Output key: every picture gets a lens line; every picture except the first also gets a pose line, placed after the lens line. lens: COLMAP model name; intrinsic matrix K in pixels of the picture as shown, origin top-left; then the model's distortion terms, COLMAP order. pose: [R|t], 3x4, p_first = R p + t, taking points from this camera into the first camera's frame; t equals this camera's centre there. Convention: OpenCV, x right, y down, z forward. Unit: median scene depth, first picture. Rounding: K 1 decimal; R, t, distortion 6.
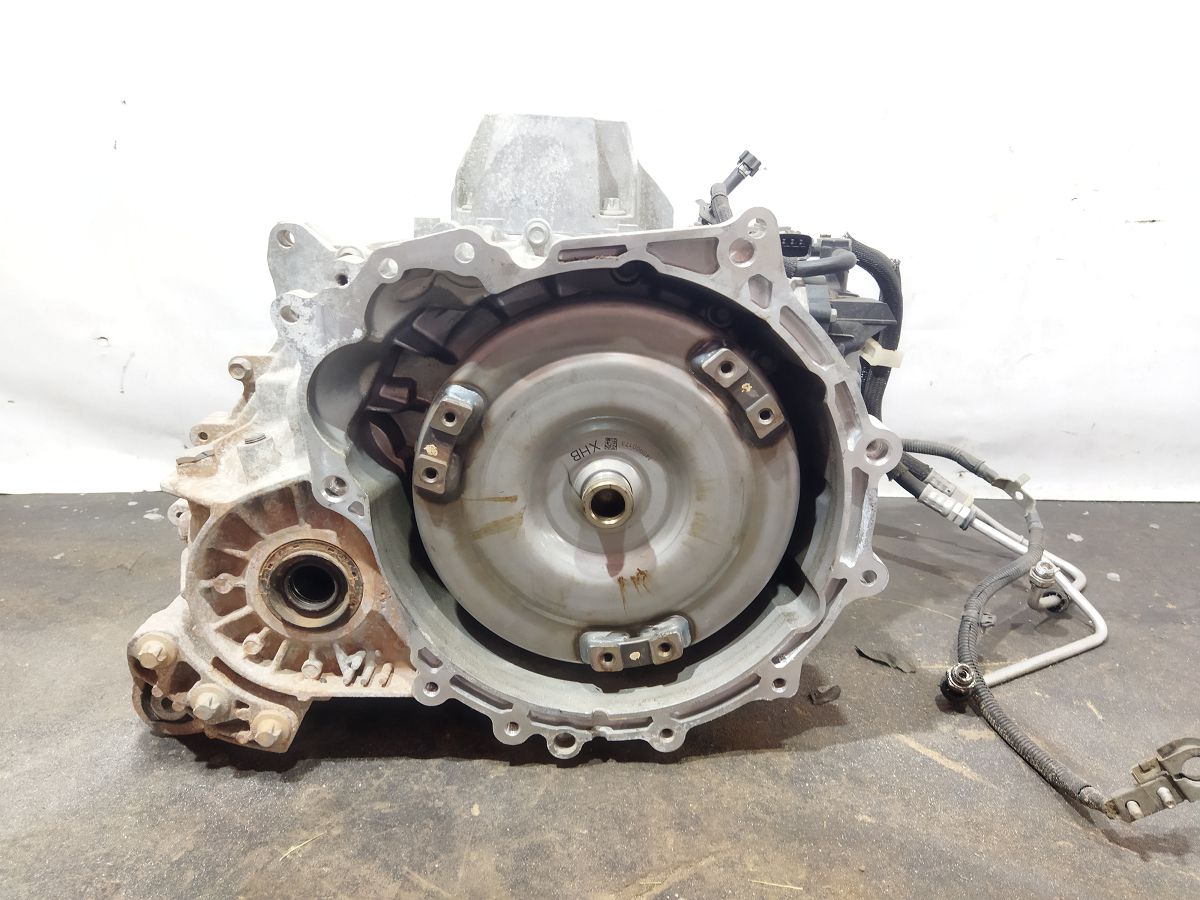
lens RADIAL K [[897.5, 0, 597.2], [0, 897.5, 441.0], [0, 0, 1]] dist [0.065311, -0.108950]
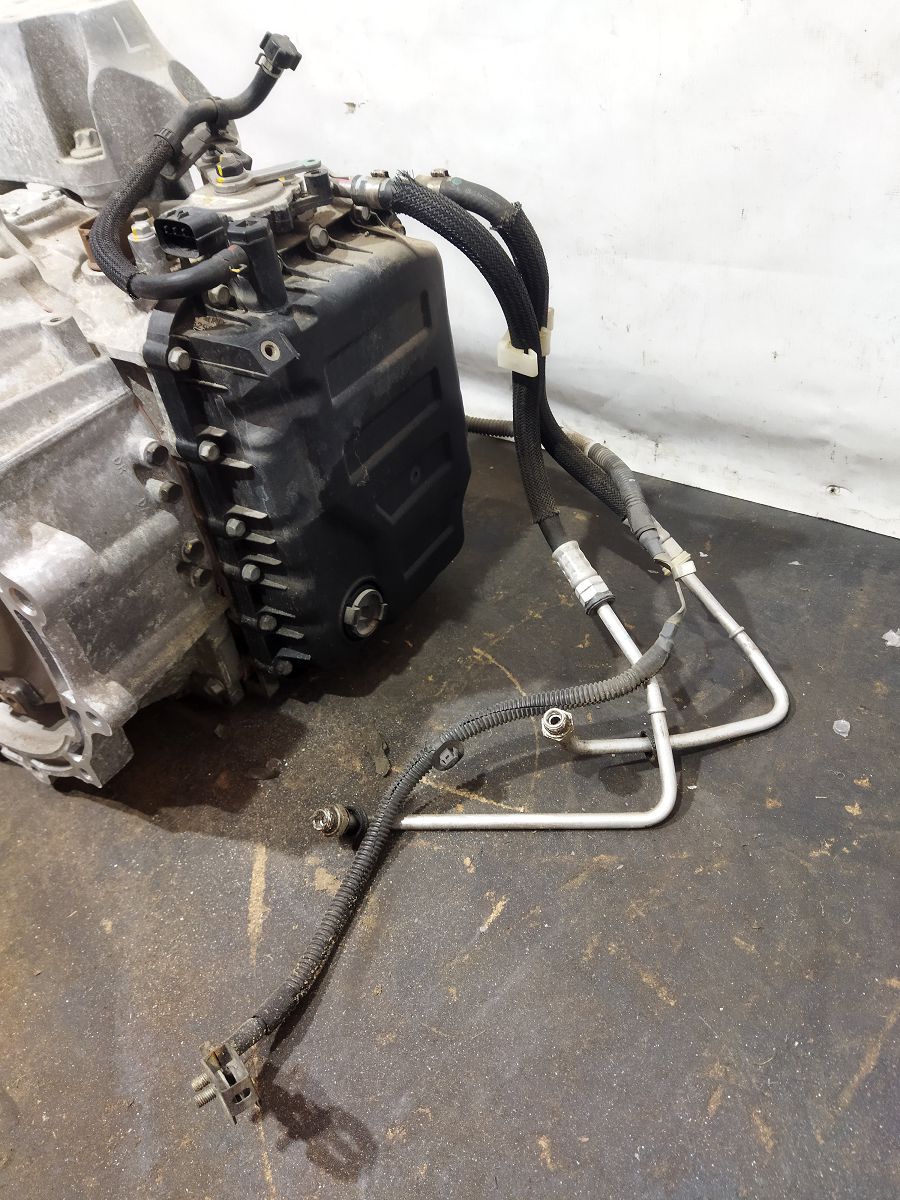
lens RADIAL K [[897.5, 0, 452.4], [0, 897.5, 598.9], [0, 0, 1]] dist [0.065311, -0.108950]
pose [[0.835811, 0.271059, -0.477438, 0.777487], [-0.033287, 0.893042, 0.448739, -0.279324], [0.548007, -0.359169, 0.755438, 0.467940]]
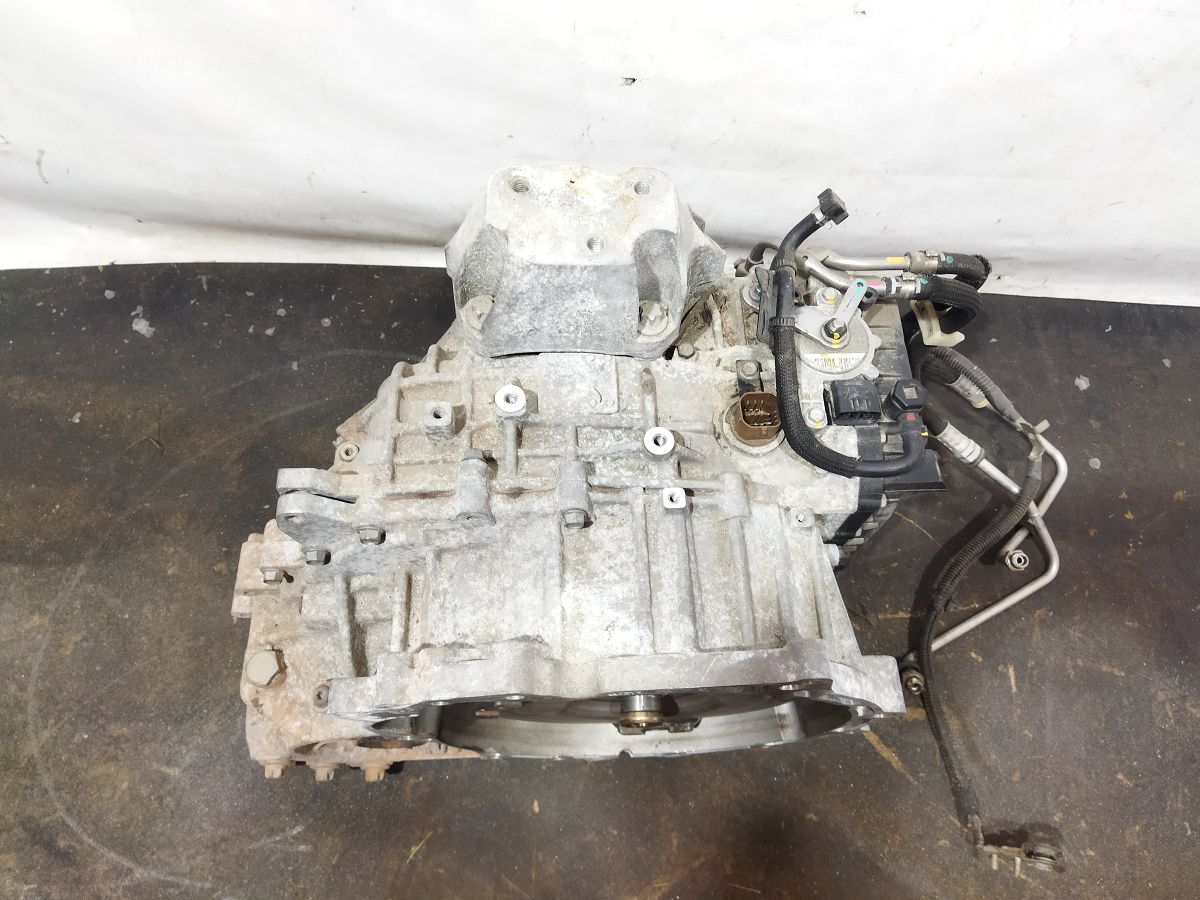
lens RADIAL K [[897.5, 0, 604.4], [0, 897.5, 445.1], [0, 0, 1]] dist [0.065311, -0.108950]
pose [[0.999471, -0.009109, 0.031219, -0.054684], [-0.016967, 0.672899, 0.739540, -0.812797], [-0.027744, -0.739678, 0.672389, 0.383437]]
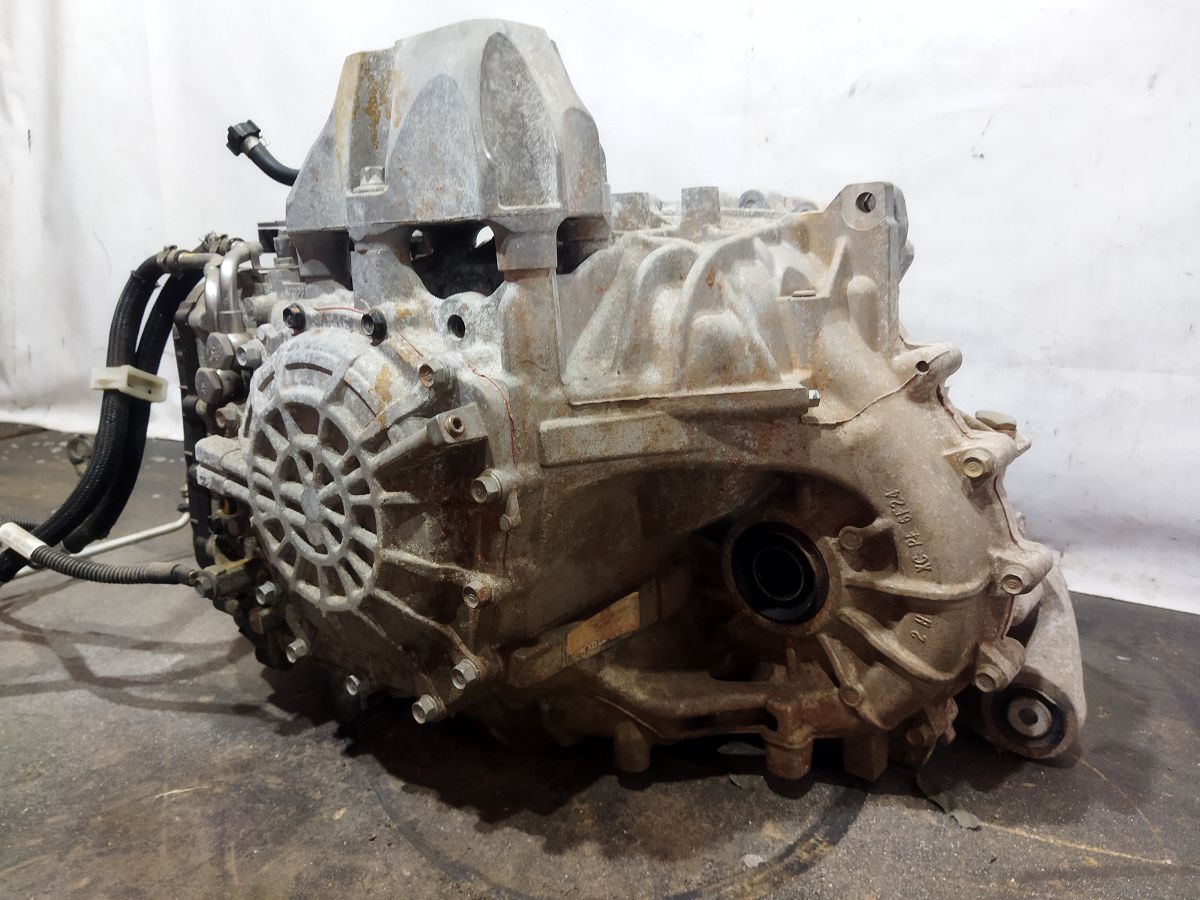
lens RADIAL K [[897.5, 0, 597.9], [0, 897.5, 443.1], [0, 0, 1]] dist [0.065311, -0.108950]
pose [[0.878833, 0.117189, -0.462514, 0.394181], [-0.138789, 0.990239, -0.012817, 0.005340], [0.456497, 0.075456, 0.886519, 0.217018]]
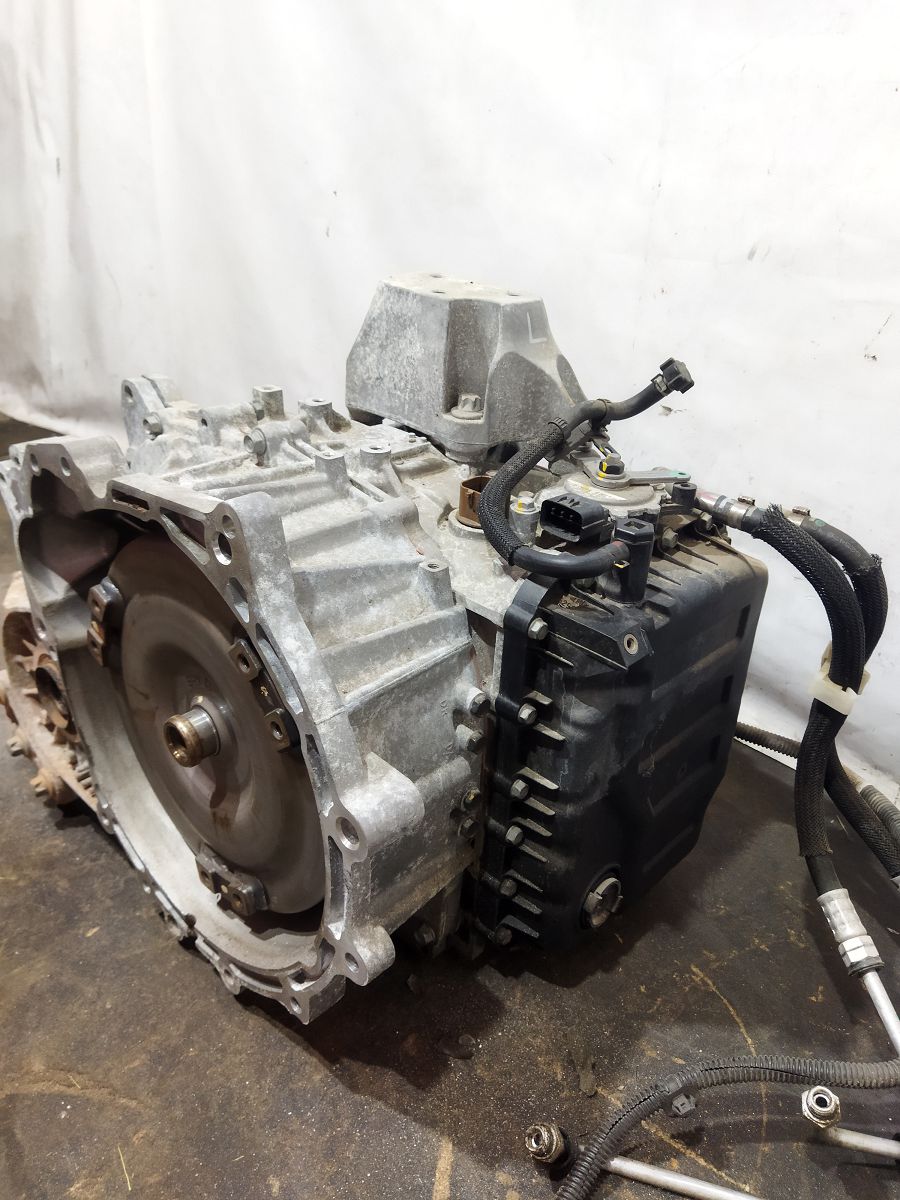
lens RADIAL K [[897.5, 0, 456.7], [0, 897.5, 596.9], [0, 0, 1]] dist [0.065311, -0.108950]
pose [[0.708246, 0.340305, -0.618531, 0.613784], [-0.239659, 0.940017, 0.242760, -0.305361], [0.664042, -0.023697, 0.747320, 0.372965]]
